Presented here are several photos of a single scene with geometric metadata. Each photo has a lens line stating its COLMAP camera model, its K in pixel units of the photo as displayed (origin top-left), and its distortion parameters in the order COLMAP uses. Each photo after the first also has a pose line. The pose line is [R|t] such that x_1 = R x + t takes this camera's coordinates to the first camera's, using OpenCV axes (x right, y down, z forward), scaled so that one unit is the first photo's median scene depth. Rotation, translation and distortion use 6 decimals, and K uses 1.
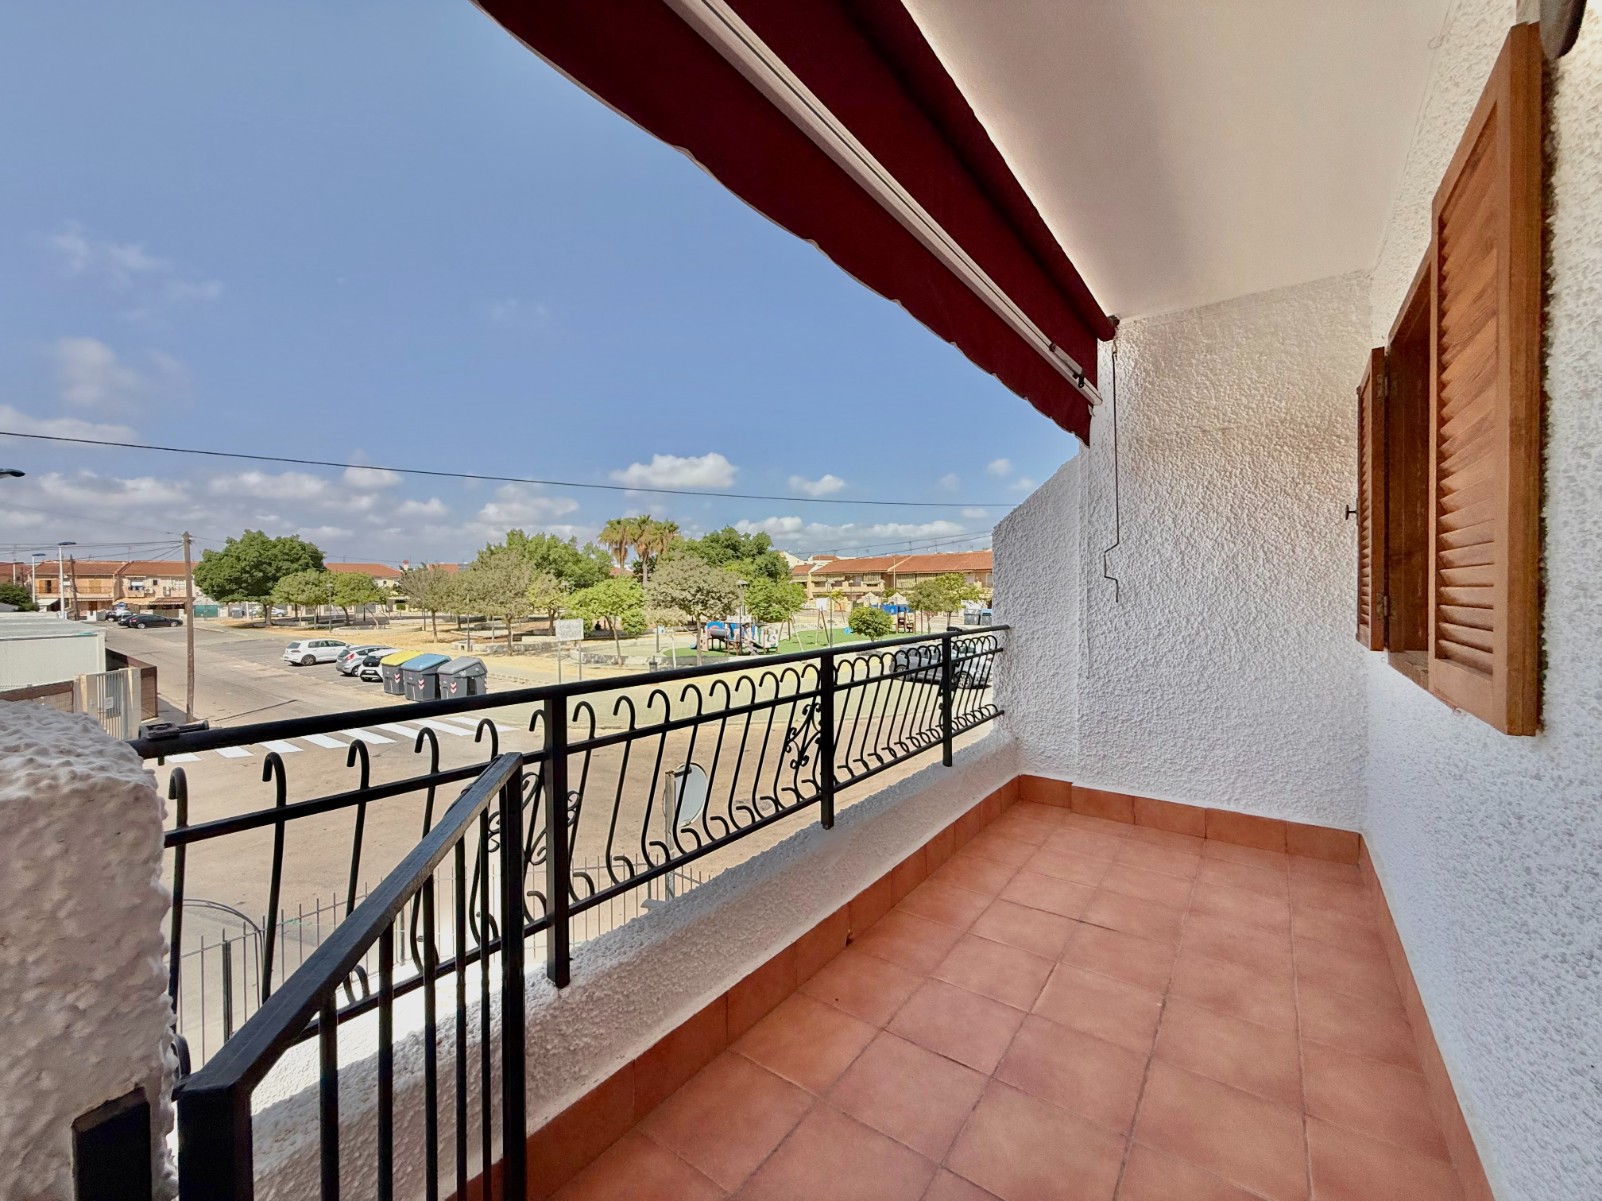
lens RADIAL K [[639.6, 0, 794.4], [0, 639.6, 598.6], [0, 0, 1]] dist [0.000632, -0.000296]
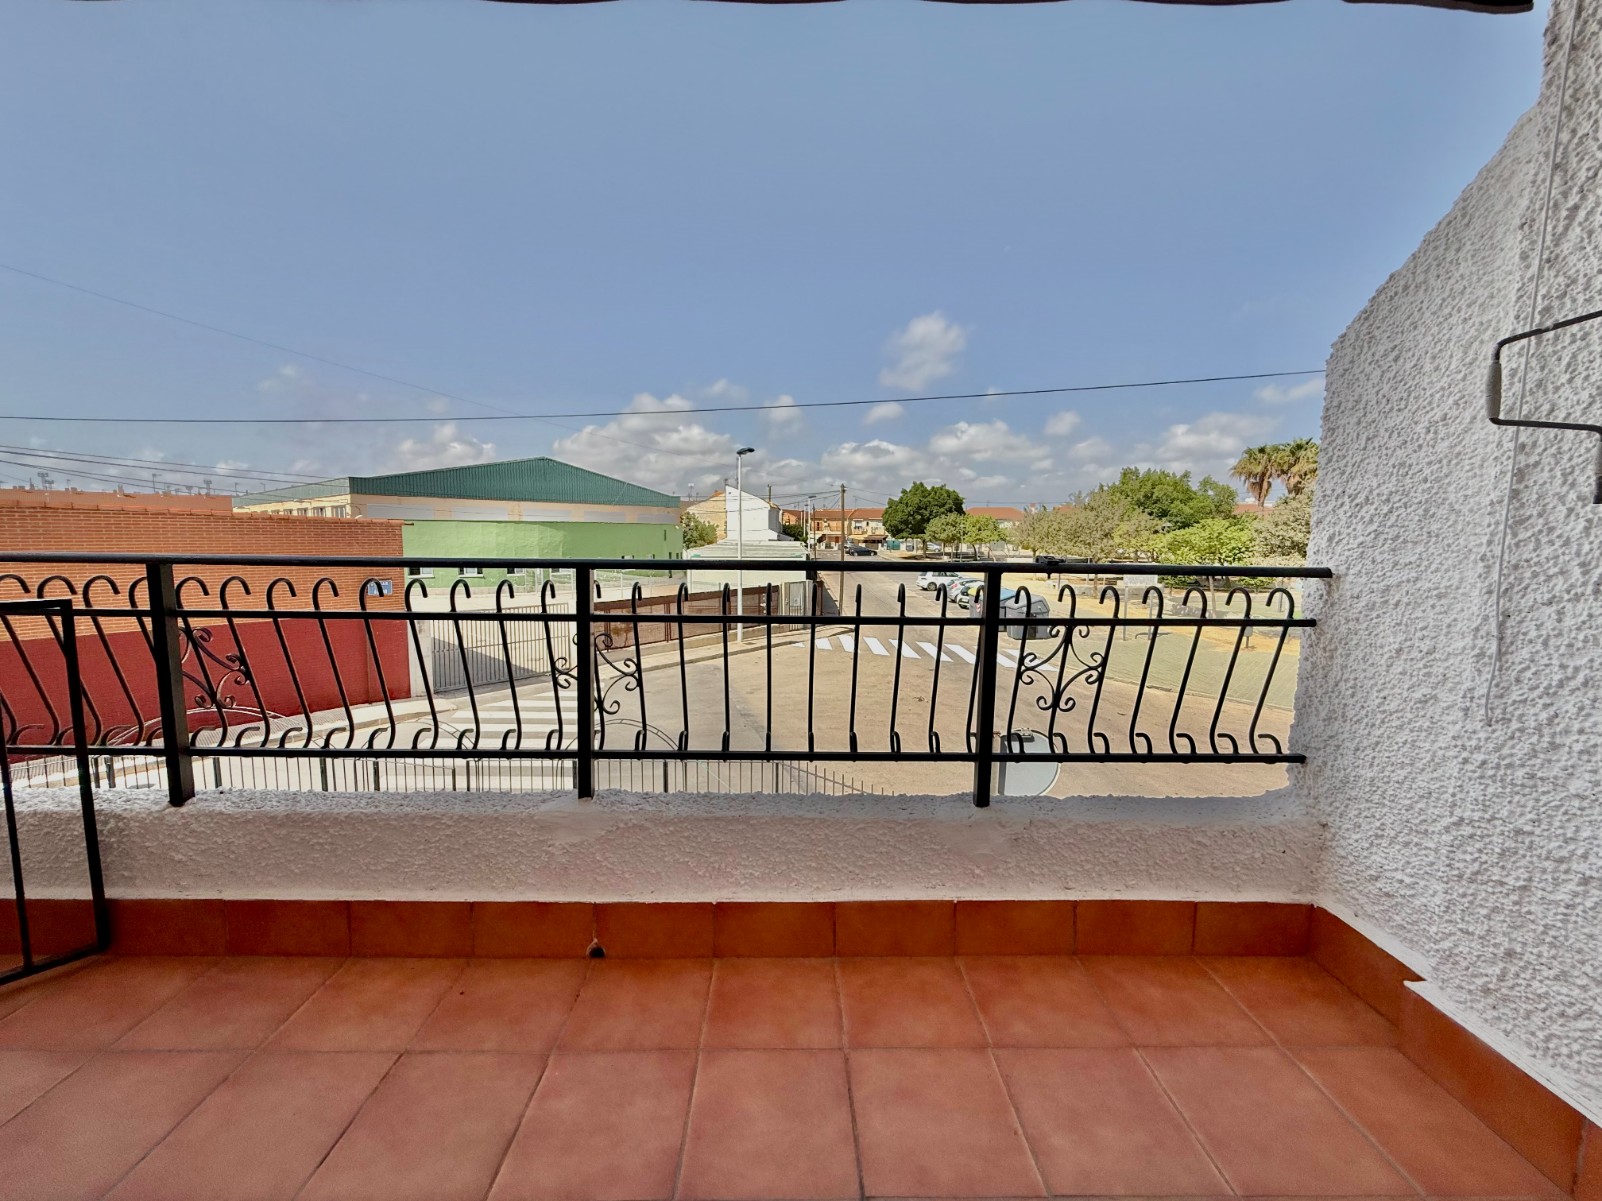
lens RADIAL K [[639.6, 0, 794.4], [0, 639.6, 598.6], [0, 0, 1]] dist [0.000632, -0.000296]
pose [[0.606886, 0.094118, -0.789196, 0.057307], [-0.023986, 0.994680, 0.100178, 0.003324], [0.794427, -0.041868, 0.605916, 0.055493]]
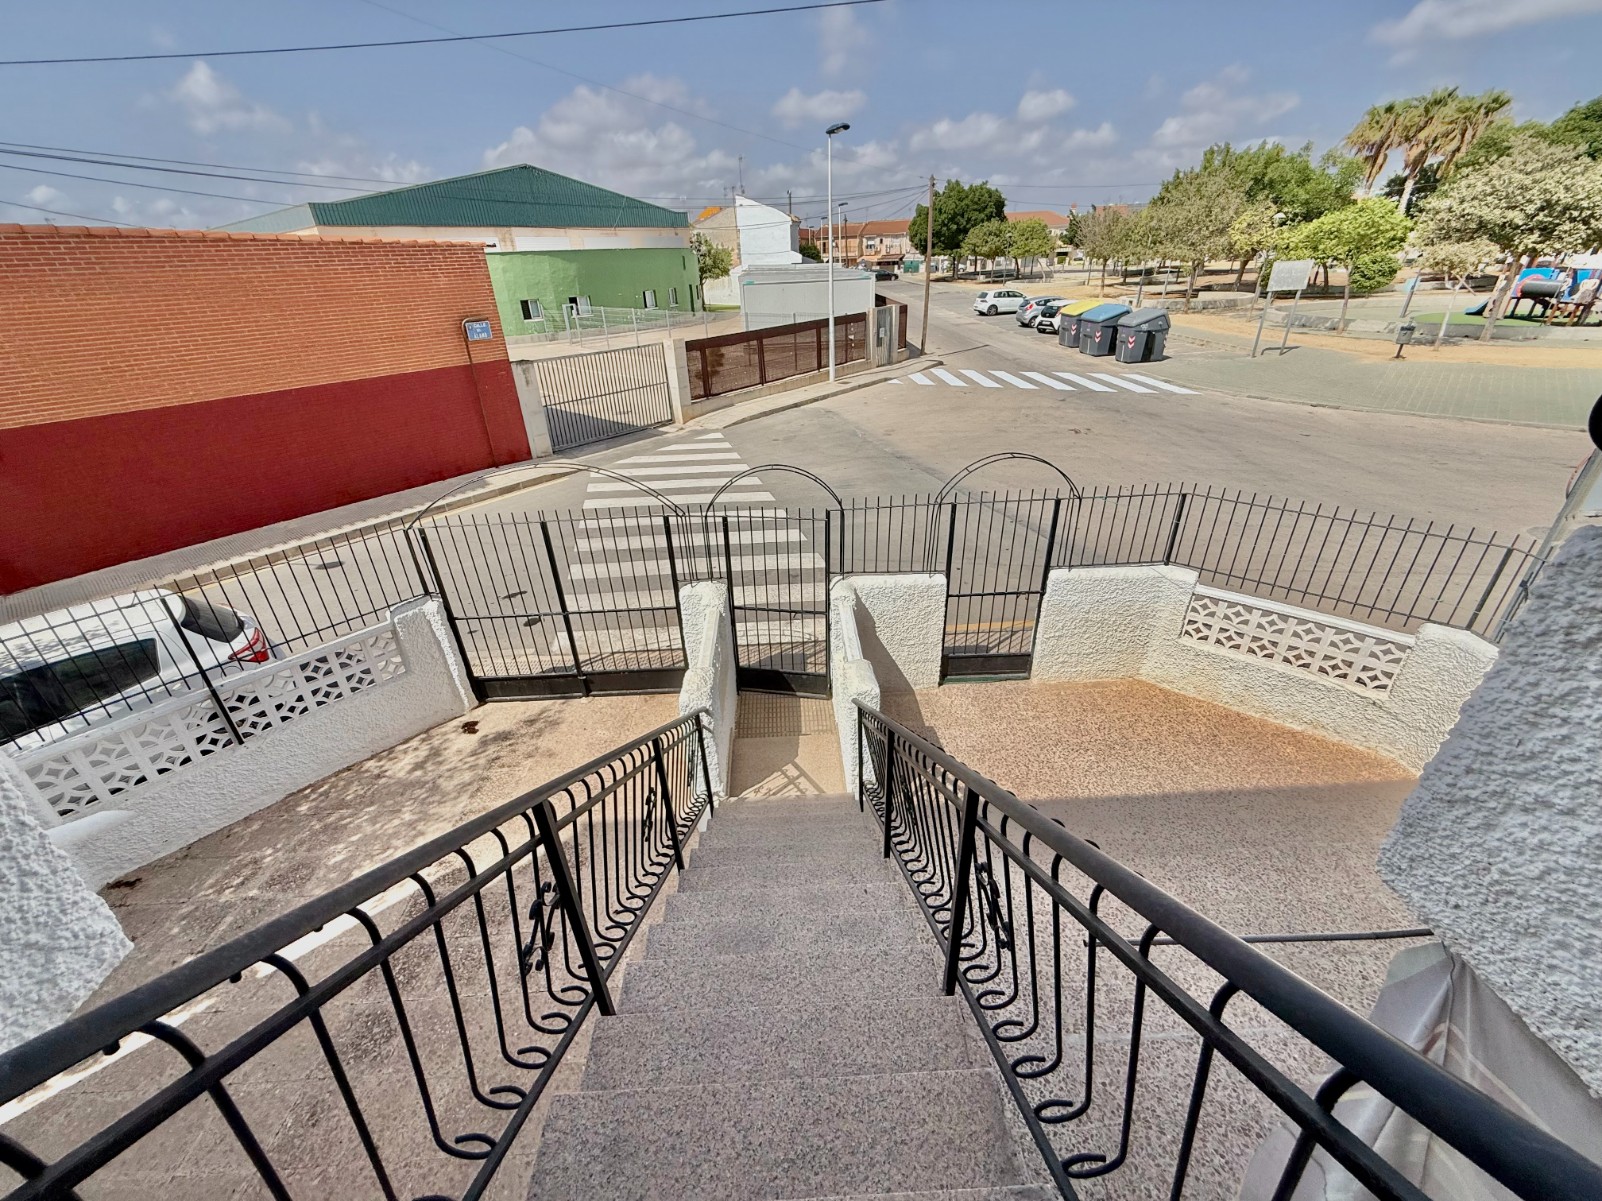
lens RADIAL K [[641.7, 0, 792.8], [0, 641.7, 596.0], [0, 0, 1]] dist [0.001393, 0.000137]
pose [[0.625982, 0.347169, -0.698298, -0.040087], [0.023184, 0.886760, 0.461649, 0.016806], [0.779493, -0.305173, 0.547047, -0.021979]]
